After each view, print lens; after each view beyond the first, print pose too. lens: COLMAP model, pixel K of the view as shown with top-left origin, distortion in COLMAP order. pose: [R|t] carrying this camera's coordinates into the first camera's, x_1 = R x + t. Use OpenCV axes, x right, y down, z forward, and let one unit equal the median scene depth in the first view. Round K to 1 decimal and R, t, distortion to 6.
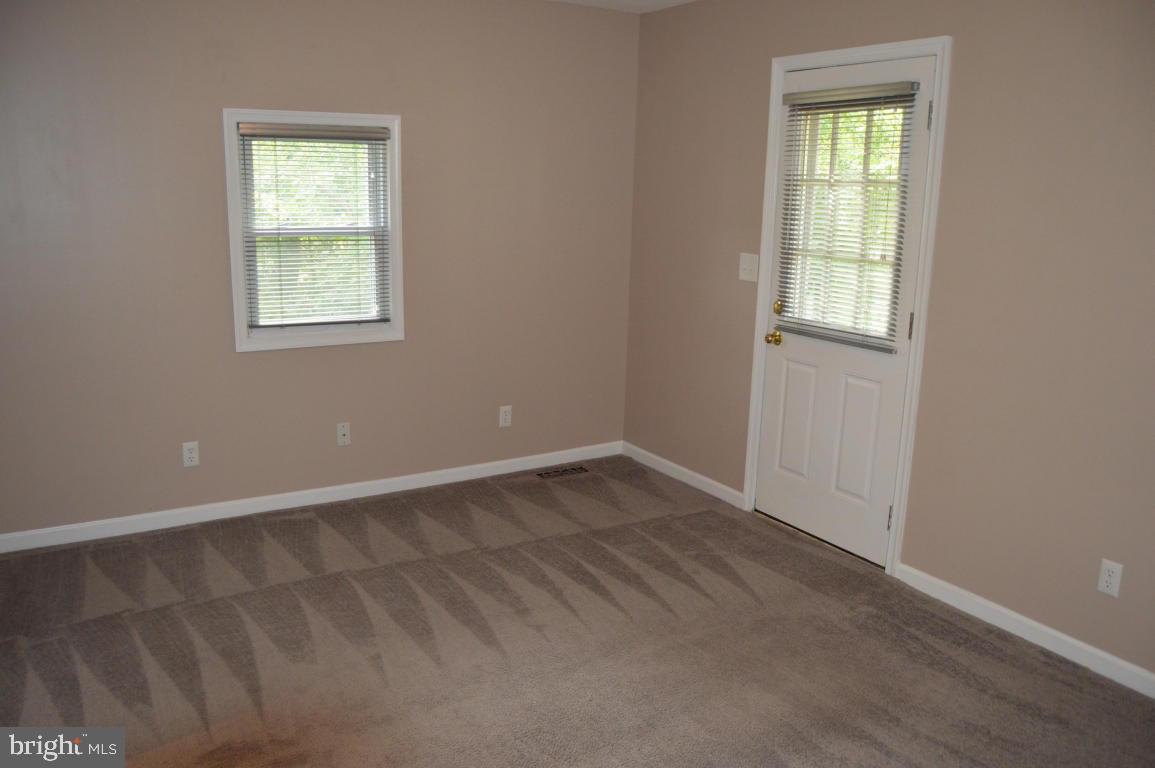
lens RADIAL K [[932.0, 0, 562.3], [0, 932.0, 386.1], [0, 0, 1]] dist [-0.063308, 0.007365]
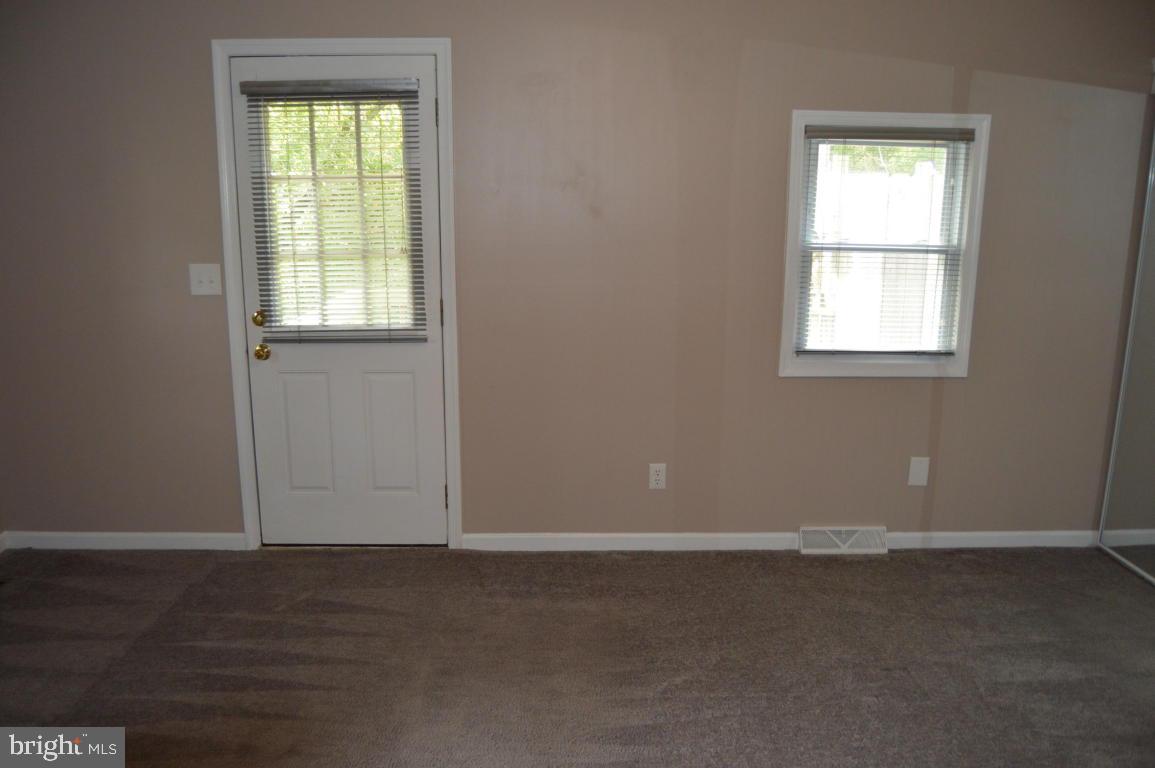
lens RADIAL K [[932.0, 0, 562.3], [0, 932.0, 386.1], [0, 0, 1]] dist [-0.063308, 0.007365]
pose [[0.497664, -0.202635, 0.843368, -1.153065], [0.197174, 0.973301, 0.117504, -0.200534], [-0.844662, 0.107813, 0.524331, 0.834379]]
